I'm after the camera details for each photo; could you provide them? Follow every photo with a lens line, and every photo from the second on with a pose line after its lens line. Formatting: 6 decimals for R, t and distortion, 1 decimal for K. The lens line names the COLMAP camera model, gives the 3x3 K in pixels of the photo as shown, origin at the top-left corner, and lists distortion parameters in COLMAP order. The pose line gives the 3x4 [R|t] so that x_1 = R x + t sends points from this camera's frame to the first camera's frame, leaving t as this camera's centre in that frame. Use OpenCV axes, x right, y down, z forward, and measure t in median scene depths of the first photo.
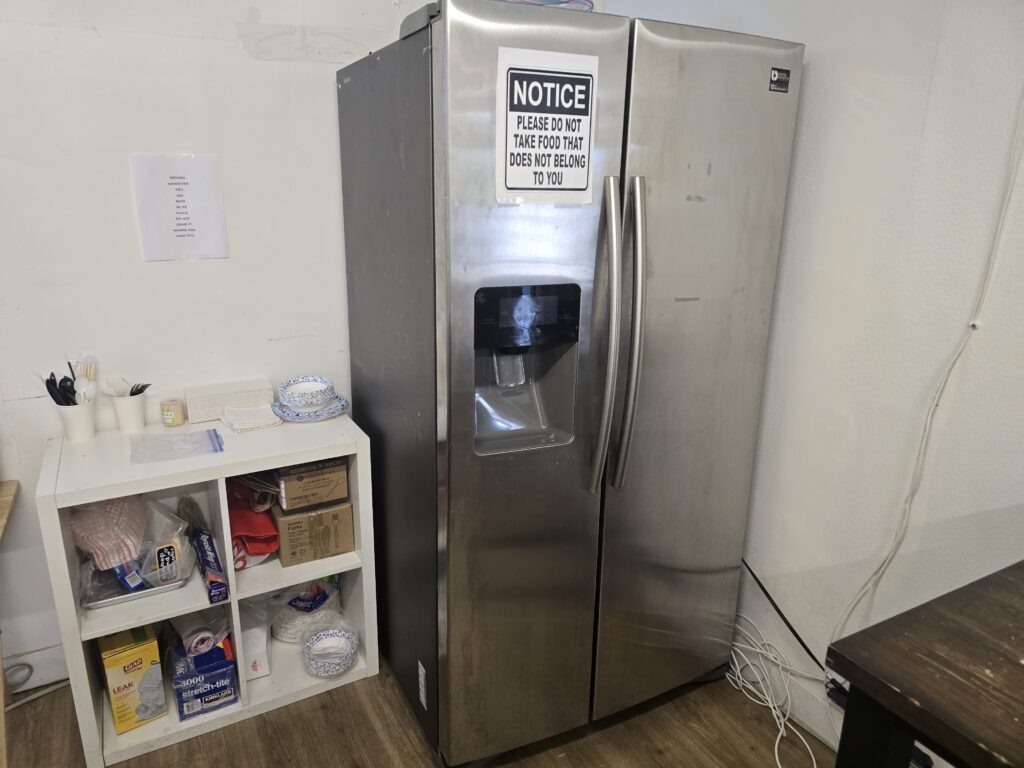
lens RADIAL K [[688.1, 0, 510.8], [0, 688.1, 384.7], [0, 0, 1]] dist [0.000761, -0.000372]
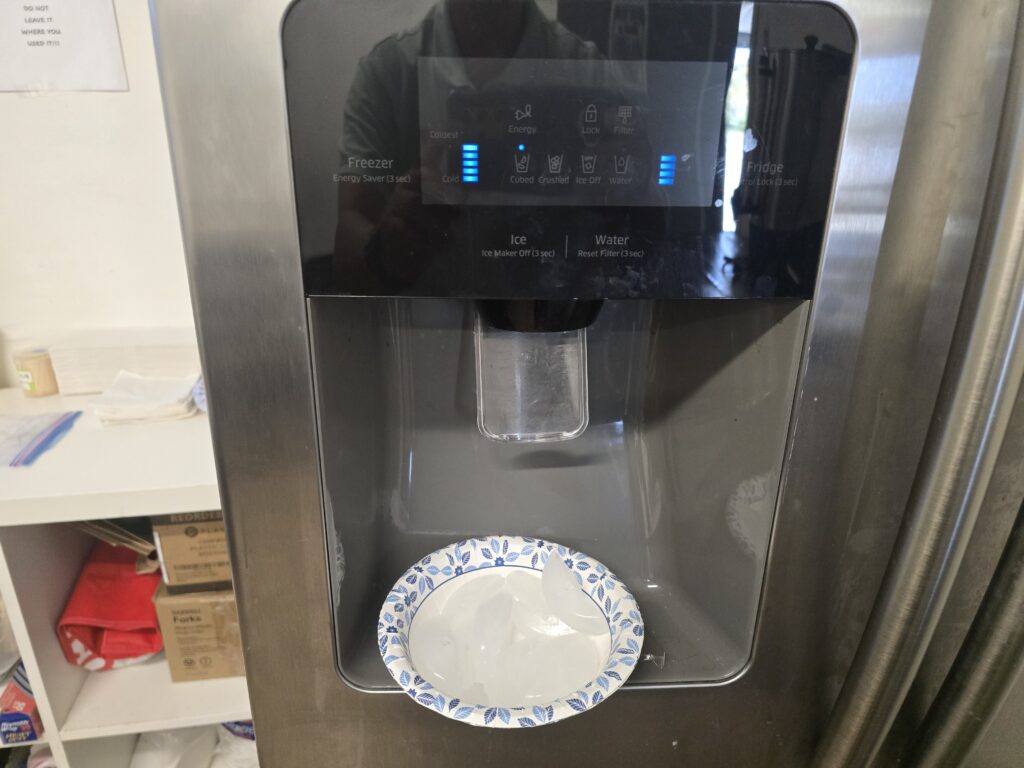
lens RADIAL K [[688.1, 0, 510.4], [0, 688.1, 387.8], [0, 0, 1]] dist [0.000761, -0.000372]
pose [[0.933840, 0.119529, -0.337127, 0.069576], [-0.092726, 0.991190, 0.094578, -0.037830], [0.345462, -0.057060, 0.936696, 0.612021]]
